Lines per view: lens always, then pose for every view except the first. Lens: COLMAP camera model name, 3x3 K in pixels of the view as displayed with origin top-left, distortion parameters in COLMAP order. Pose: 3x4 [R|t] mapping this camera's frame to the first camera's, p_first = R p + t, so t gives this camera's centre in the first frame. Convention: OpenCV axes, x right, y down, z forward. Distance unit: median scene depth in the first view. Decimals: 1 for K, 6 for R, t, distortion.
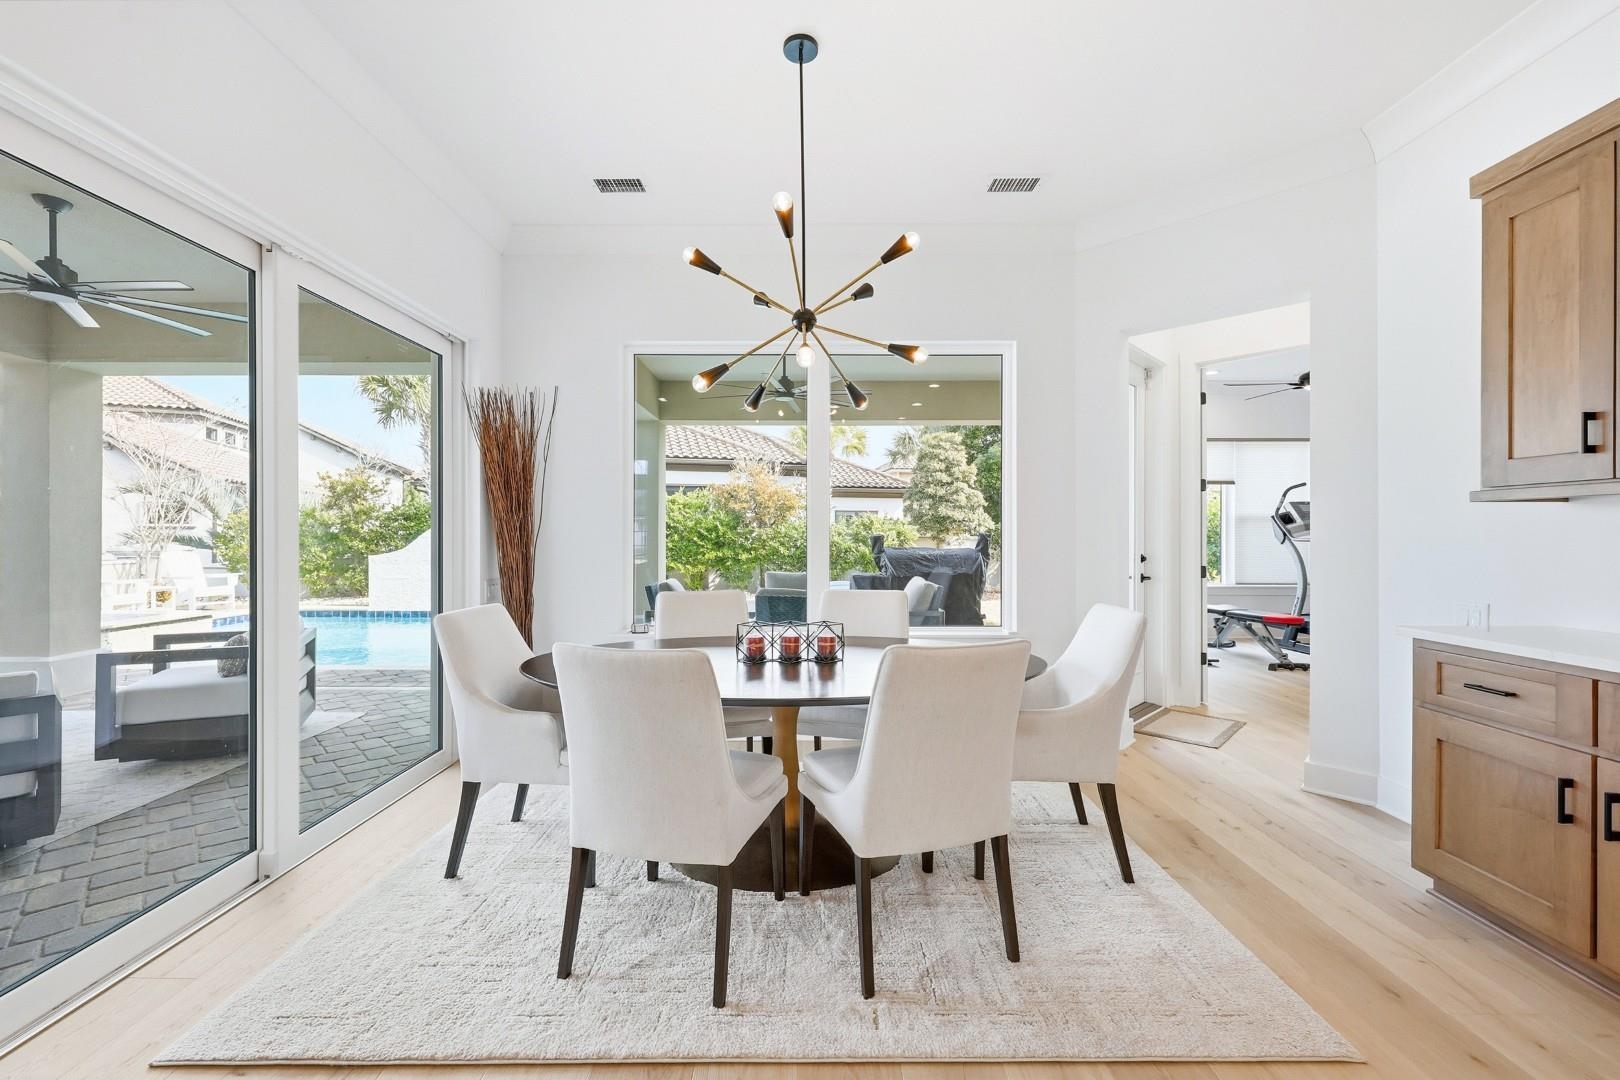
lens RADIAL K [[674.3, 0, 800.9], [0, 674.3, 535.1], [0, 0, 1]] dist [-0.000655, 0.000175]
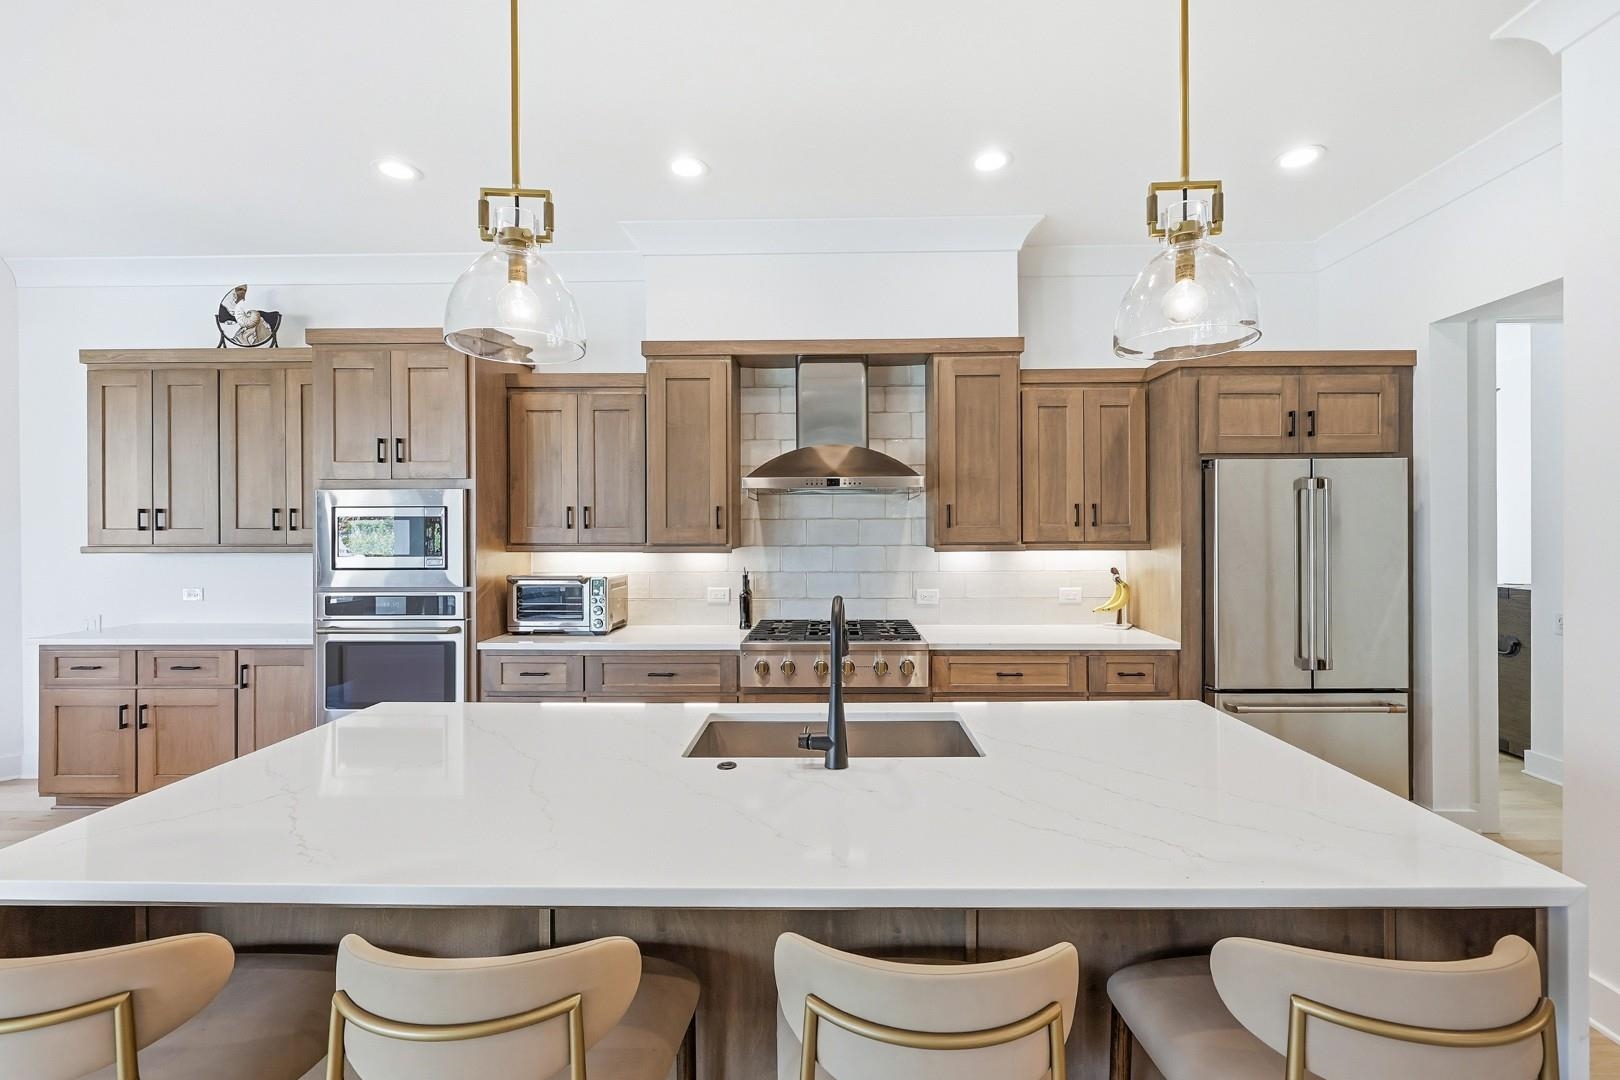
lens RADIAL K [[687.7, 0, 818.5], [0, 687.7, 532.8], [0, 0, 1]] dist [0.000169, -0.000256]
pose [[0.038637, -0.004091, 0.999245, -0.592714], [0.004263, 0.999983, 0.003929, -0.101803], [-0.999244, 0.004108, 0.038654, -0.846263]]
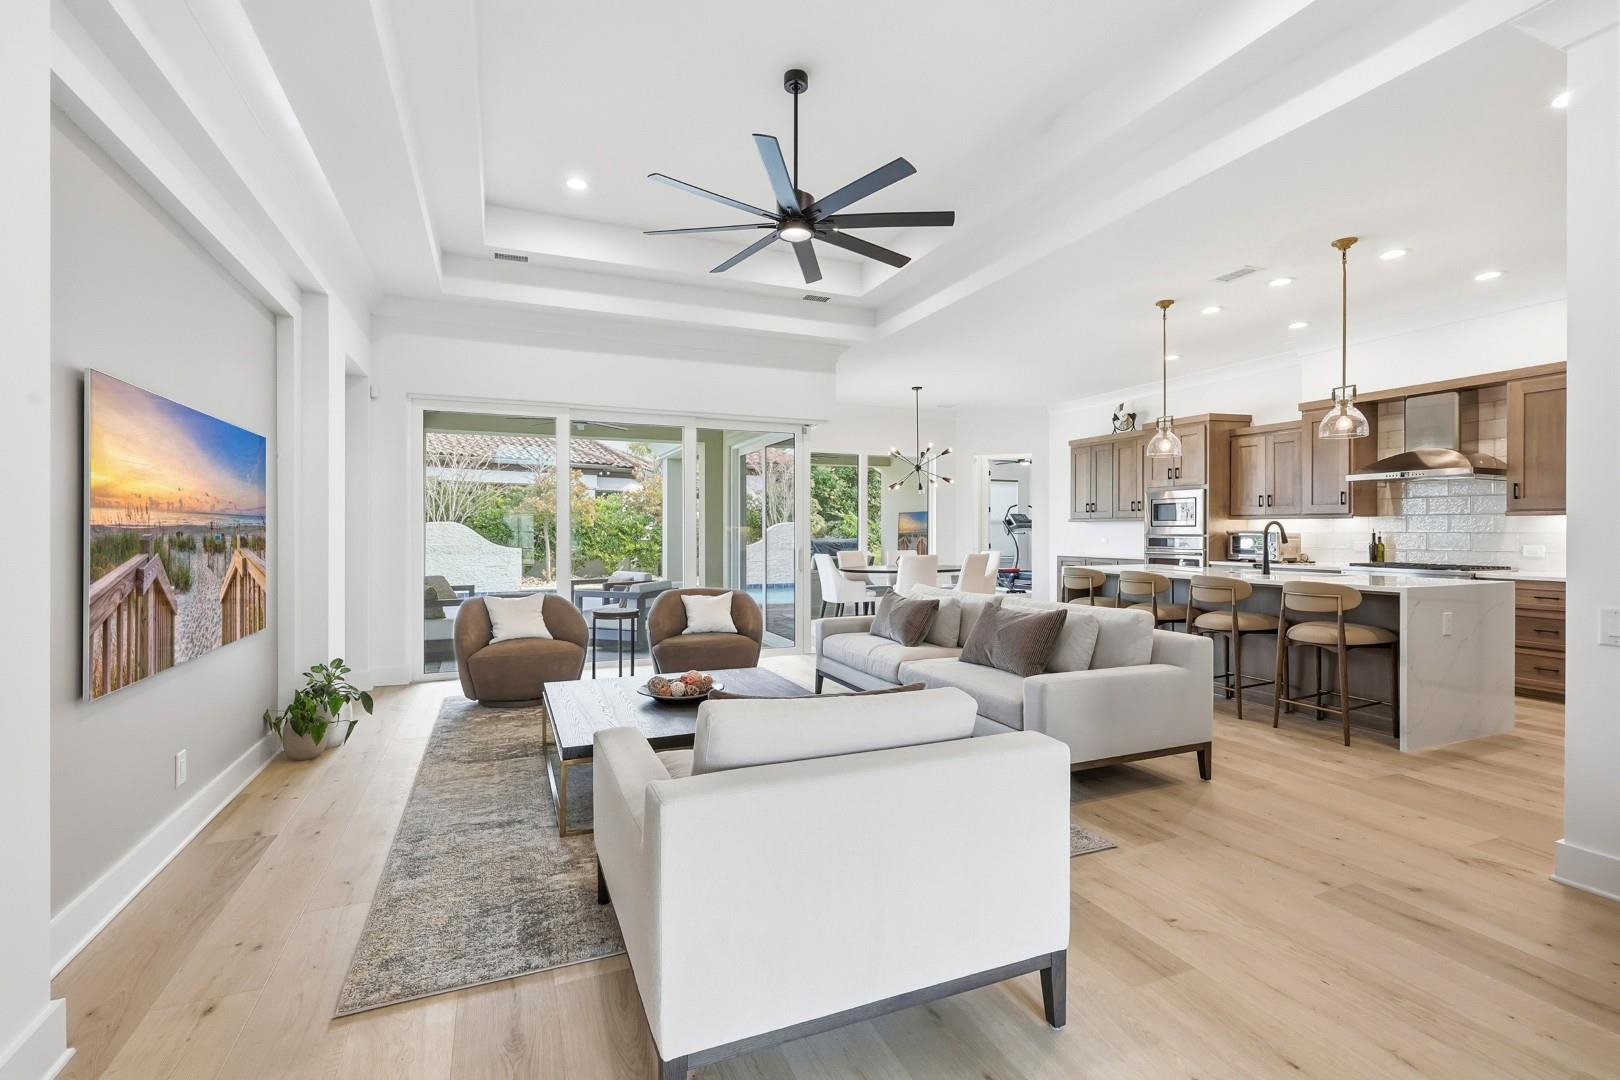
lens RADIAL K [[721.8, 0, 804.2], [0, 721.8, 527.3], [0, 0, 1]] dist [-0.002033, -0.000347]
pose [[0.924395, 0.003171, 0.381422, -2.198907], [-0.000838, 0.999980, -0.006282, 0.010818], [-0.381435, 0.005487, 0.924380, -2.481958]]
